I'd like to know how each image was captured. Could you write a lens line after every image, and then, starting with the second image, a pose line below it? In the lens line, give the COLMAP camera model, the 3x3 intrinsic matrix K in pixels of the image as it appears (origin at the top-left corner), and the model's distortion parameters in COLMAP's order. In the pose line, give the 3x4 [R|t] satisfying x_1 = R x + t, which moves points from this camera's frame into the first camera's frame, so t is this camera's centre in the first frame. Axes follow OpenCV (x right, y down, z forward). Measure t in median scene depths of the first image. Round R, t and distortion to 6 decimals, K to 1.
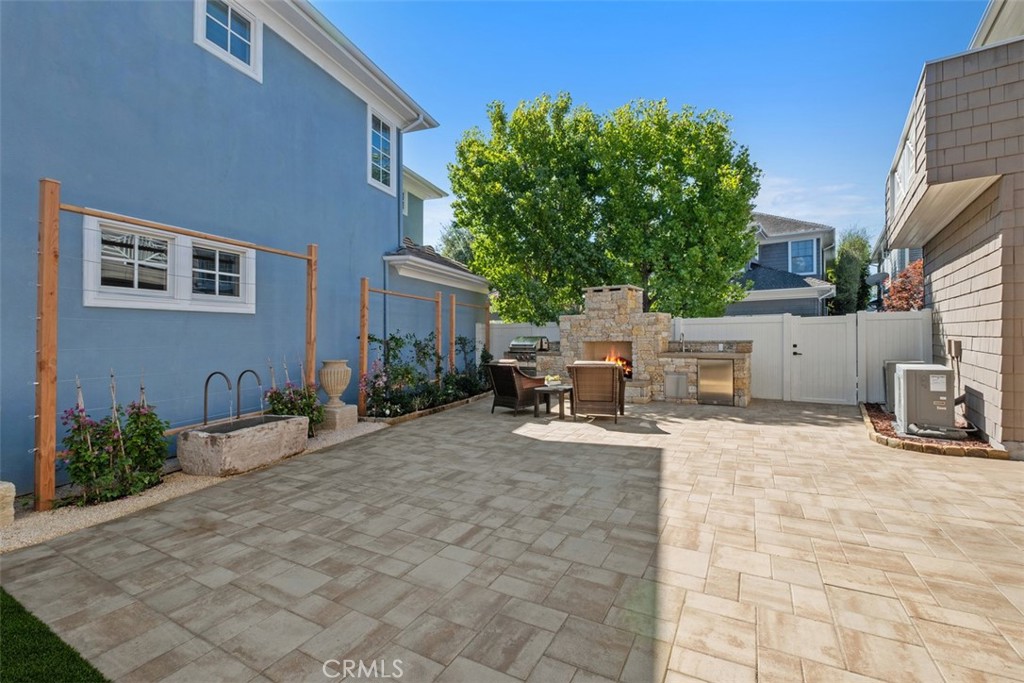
lens RADIAL K [[446.4, 0, 499.6], [0, 446.4, 337.1], [0, 0, 1]] dist [-0.004696, -0.003737]
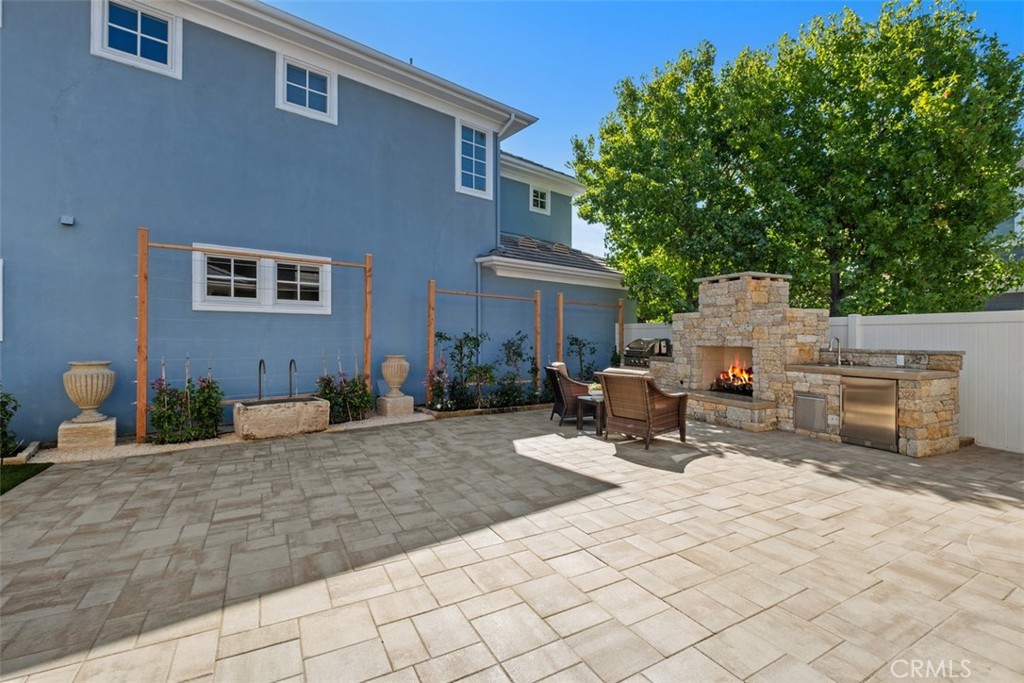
lens RADIAL K [[446.4, 0, 504.6], [0, 446.4, 336.7], [0, 0, 1]] dist [-0.004696, -0.003737]
pose [[0.845777, 0.017317, -0.533256, 0.362574], [-0.018512, 0.999824, 0.003106, -0.002661], [0.533216, 0.007244, 0.845948, 0.153081]]
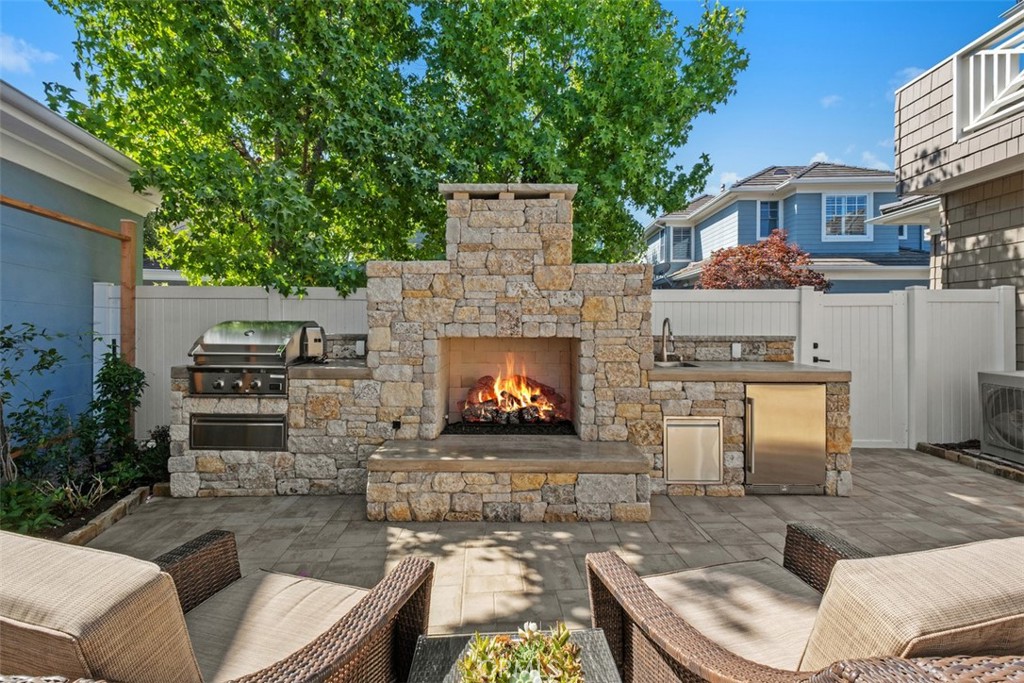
lens RADIAL K [[446.4, 0, 490.1], [0, 446.4, 317.6], [0, 0, 1]] dist [-0.004696, -0.003737]
pose [[0.839164, 0.020216, 0.543503, 0.032693], [-0.011194, 0.999739, -0.019902, 0.001008], [-0.543764, 0.010617, 0.839171, 0.770882]]
